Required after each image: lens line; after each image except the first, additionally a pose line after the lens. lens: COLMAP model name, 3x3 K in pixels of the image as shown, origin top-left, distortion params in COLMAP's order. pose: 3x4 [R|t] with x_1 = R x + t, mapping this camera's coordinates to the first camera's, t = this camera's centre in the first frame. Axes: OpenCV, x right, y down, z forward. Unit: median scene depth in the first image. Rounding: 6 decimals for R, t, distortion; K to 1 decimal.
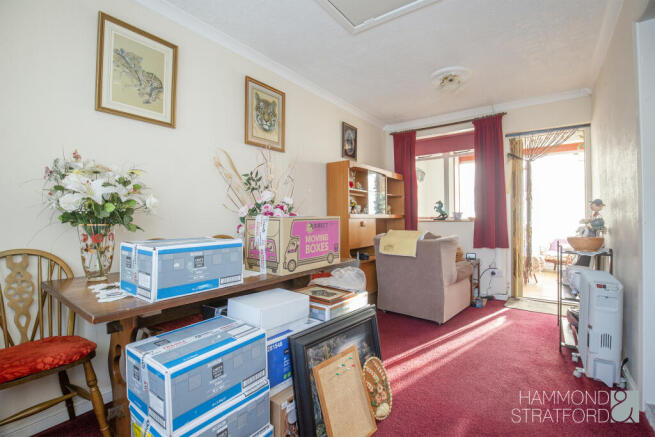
lens RADIAL K [[300.8, 0, 327.1], [0, 300.8, 214.9], [0, 0, 1]] dist [0.000822, 0.000219]
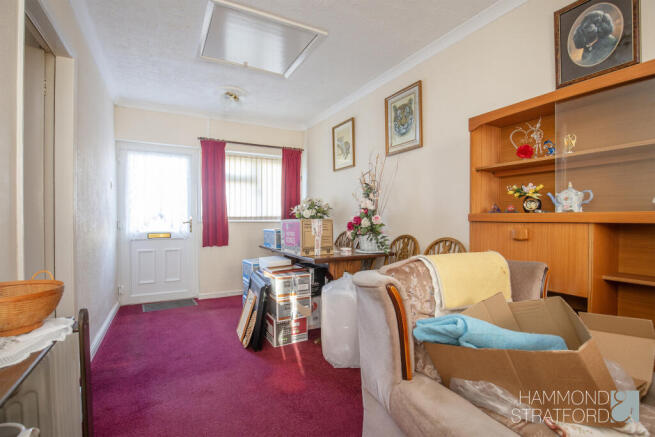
lens RADIAL K [[300.8, 0, 326.6], [0, 300.8, 217.8], [0, 0, 1]] dist [0.000822, 0.000219]
pose [[-0.411587, 0.007644, -0.911338, 0.838401], [0.007395, 0.999960, 0.005047, -0.007855], [0.911340, -0.004662, -0.411627, 1.195312]]
